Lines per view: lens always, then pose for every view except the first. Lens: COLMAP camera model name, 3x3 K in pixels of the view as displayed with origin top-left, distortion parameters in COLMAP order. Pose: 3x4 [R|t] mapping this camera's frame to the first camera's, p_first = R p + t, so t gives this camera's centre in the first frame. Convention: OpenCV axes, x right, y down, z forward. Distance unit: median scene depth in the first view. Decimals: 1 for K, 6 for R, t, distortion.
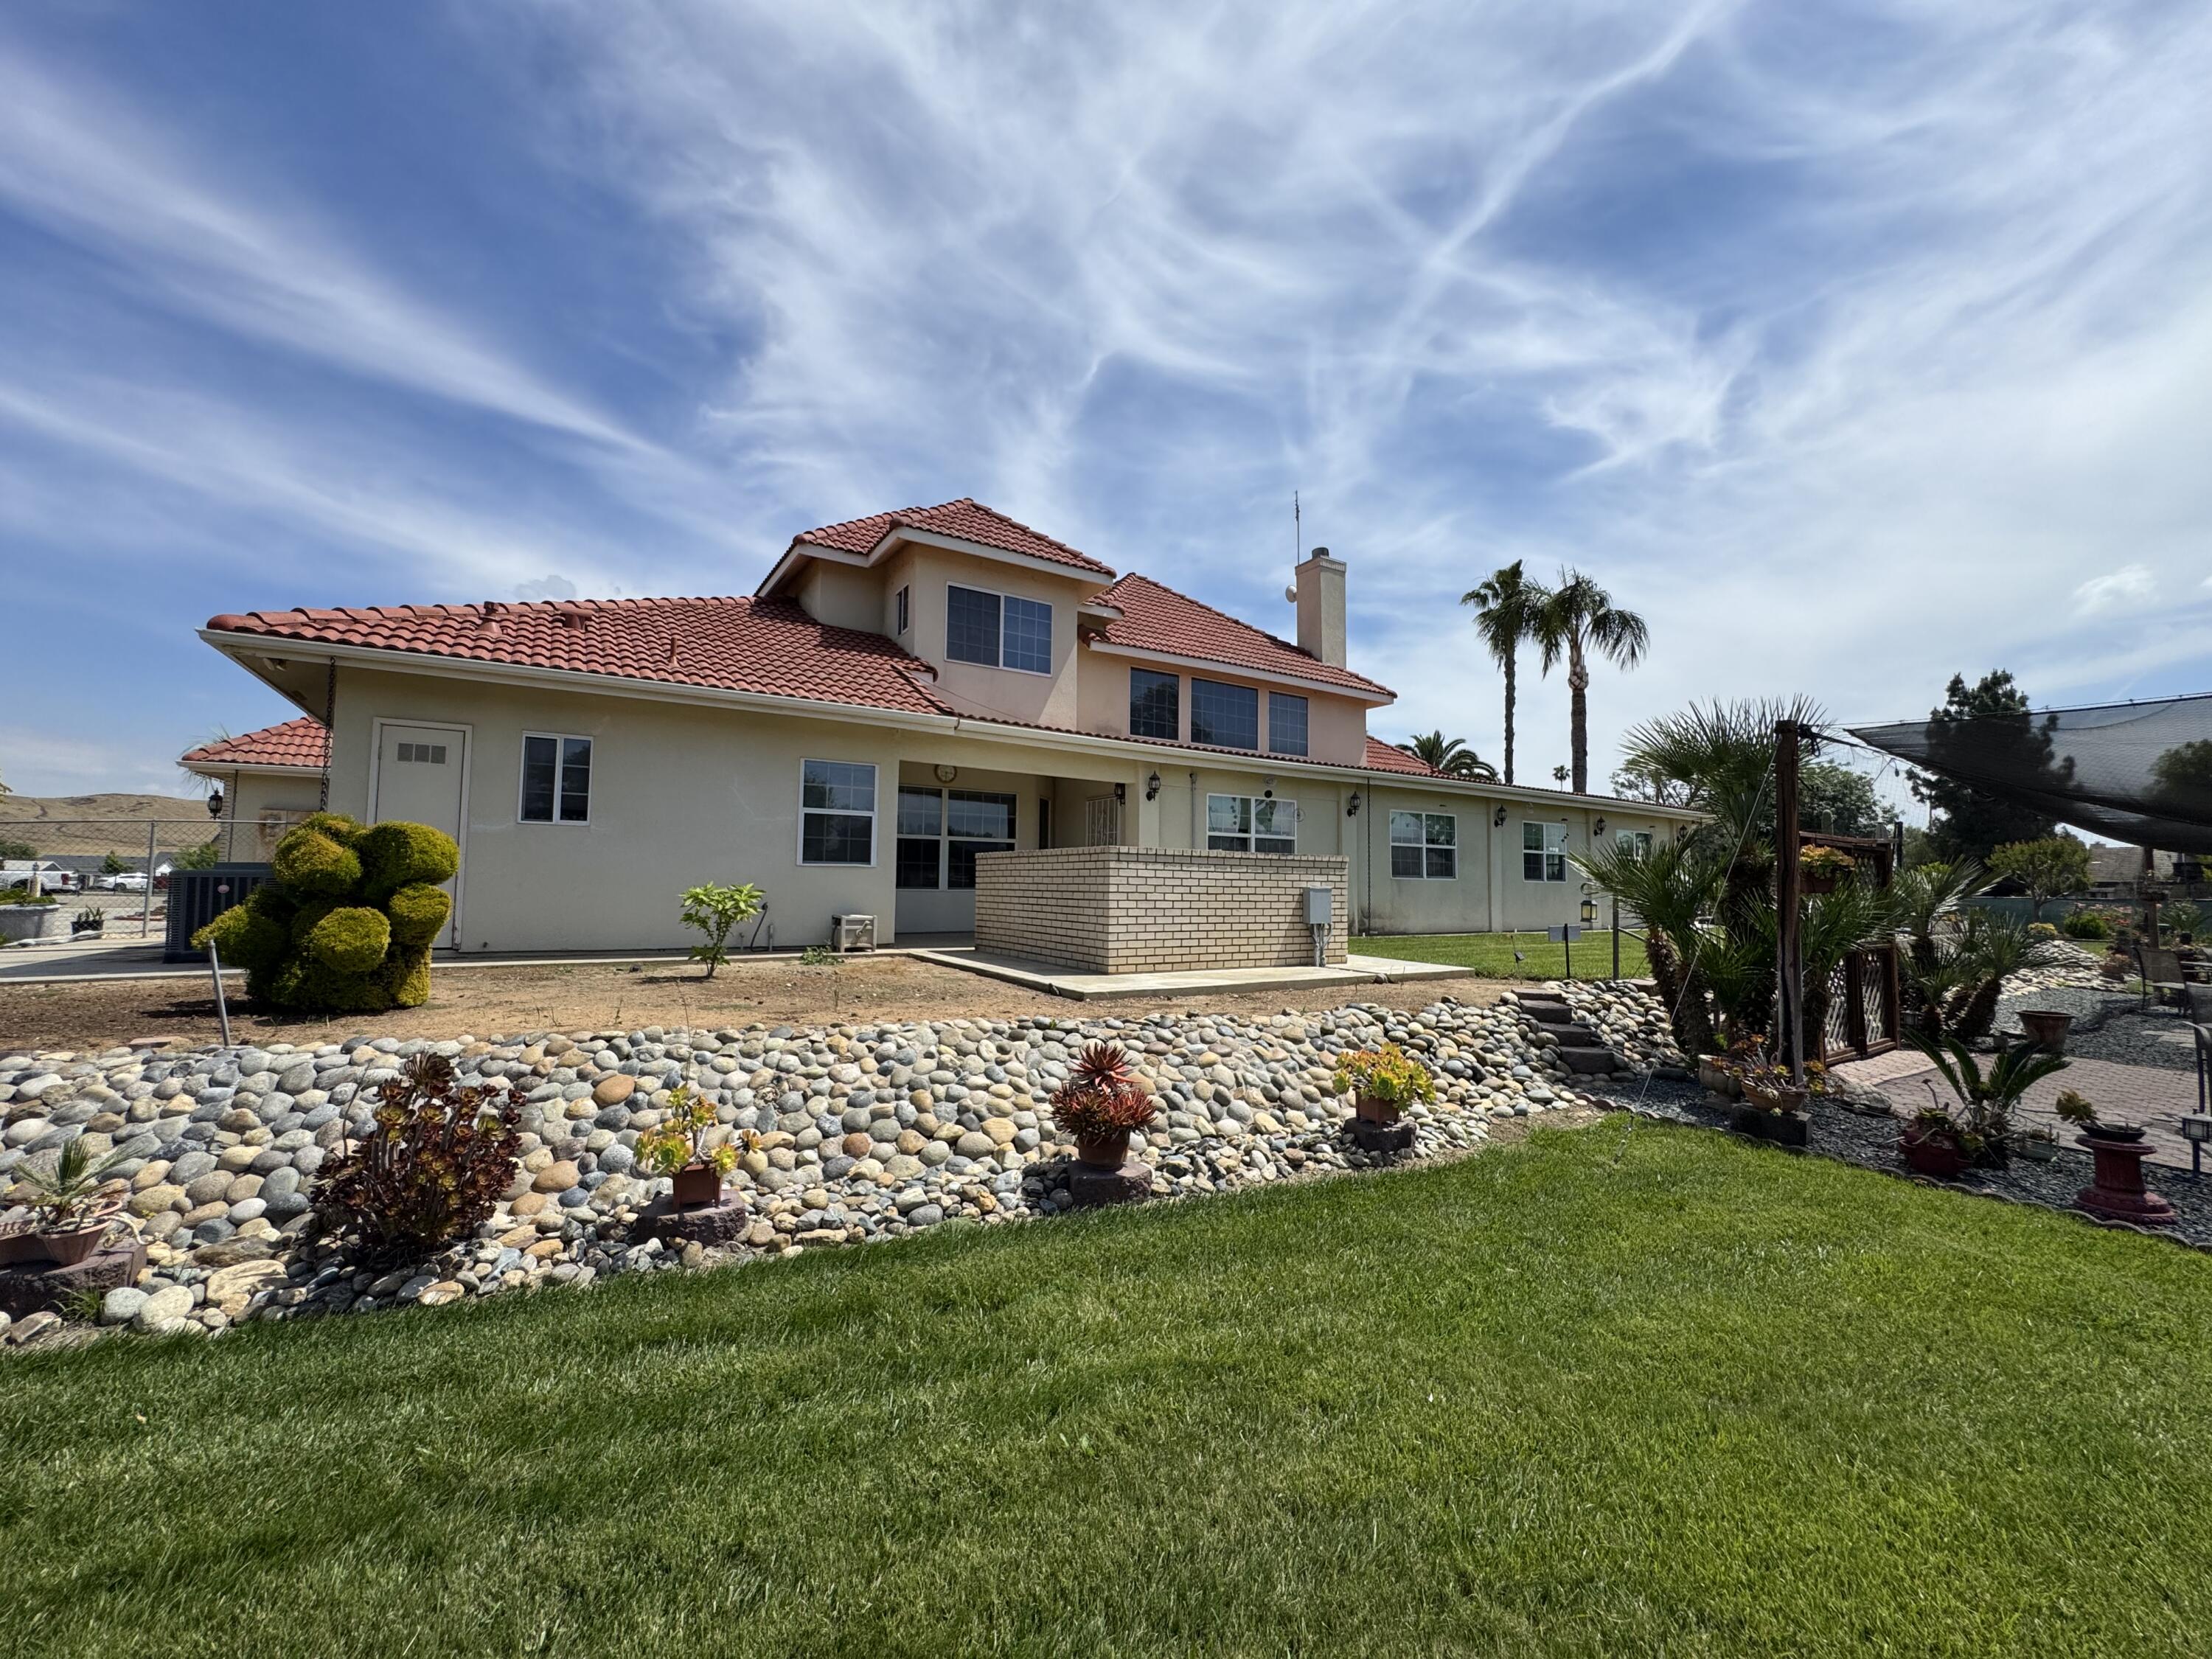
lens RADIAL K [[891.6, 0, 1112.8], [0, 891.6, 818.3], [0, 0, 1]] dist [-0.001215, -0.000203]
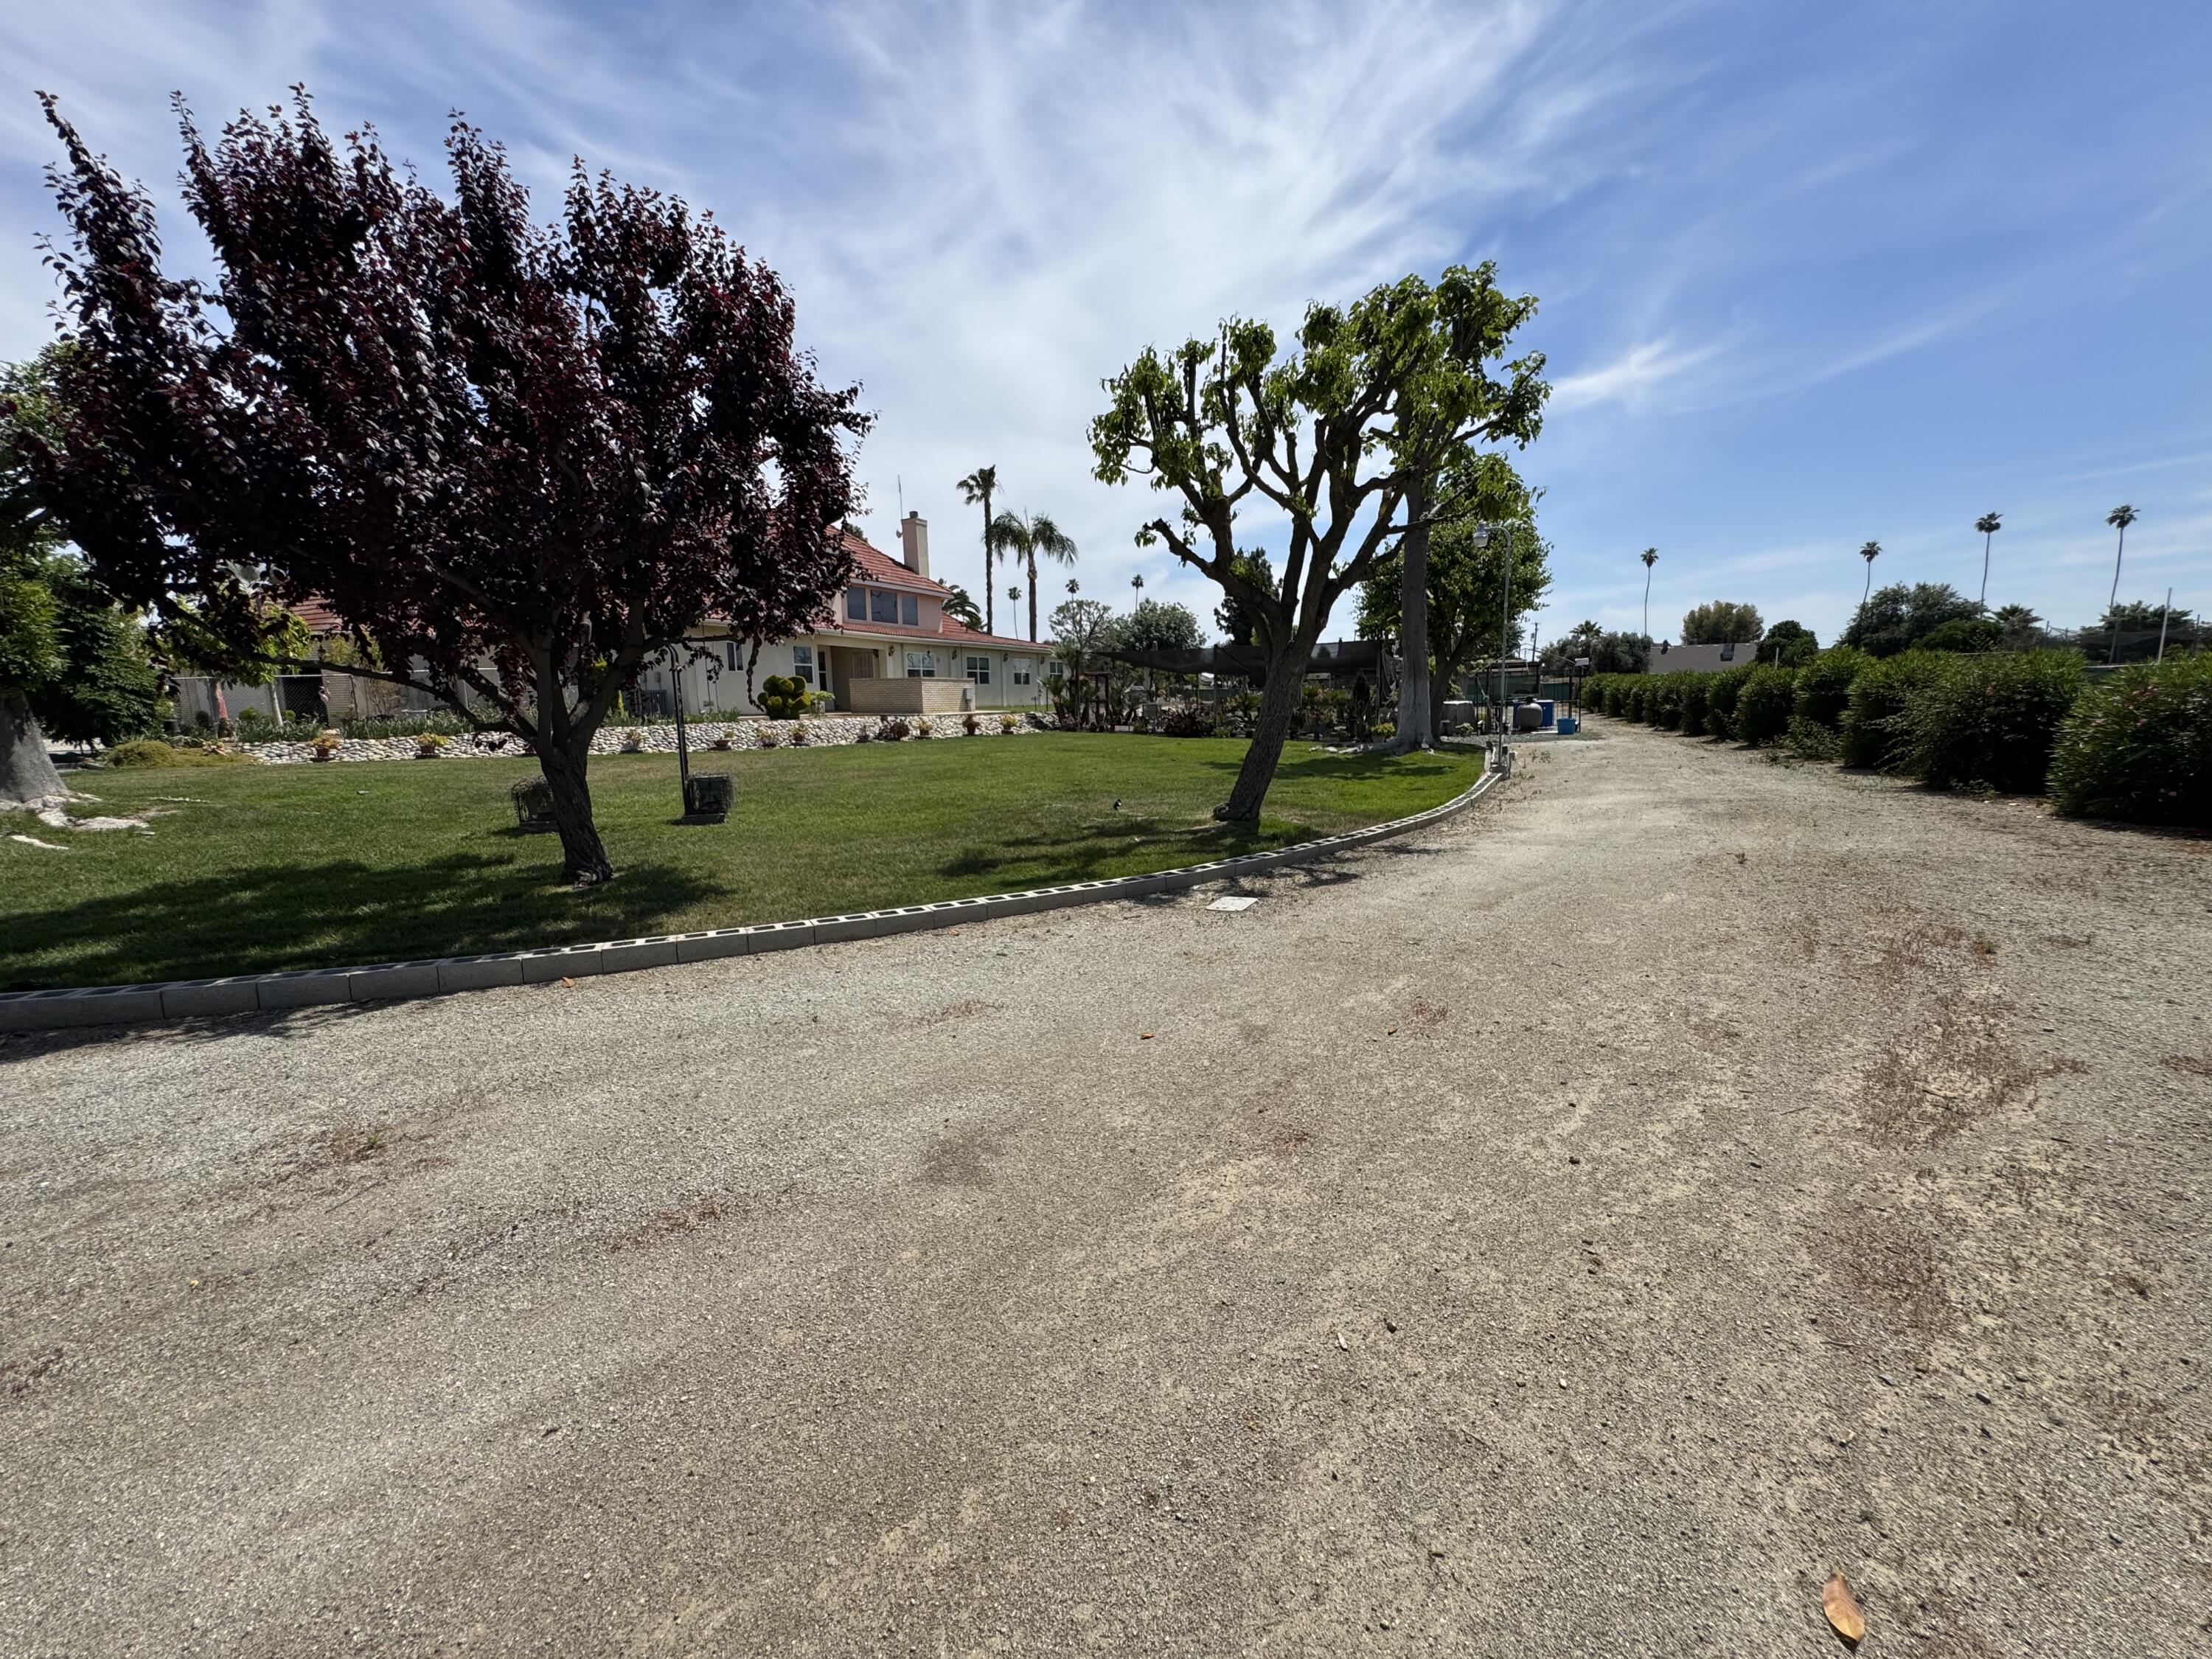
lens RADIAL K [[877.7, 0, 1106.4], [0, 877.7, 805.8], [0, 0, 1]] dist [0.000147, 0.000047]
pose [[0.840647, -0.096075, 0.532994, -0.488258], [-0.012911, 0.980305, 0.197069, -0.061814], [-0.541429, -0.172547, 0.822850, -0.888328]]
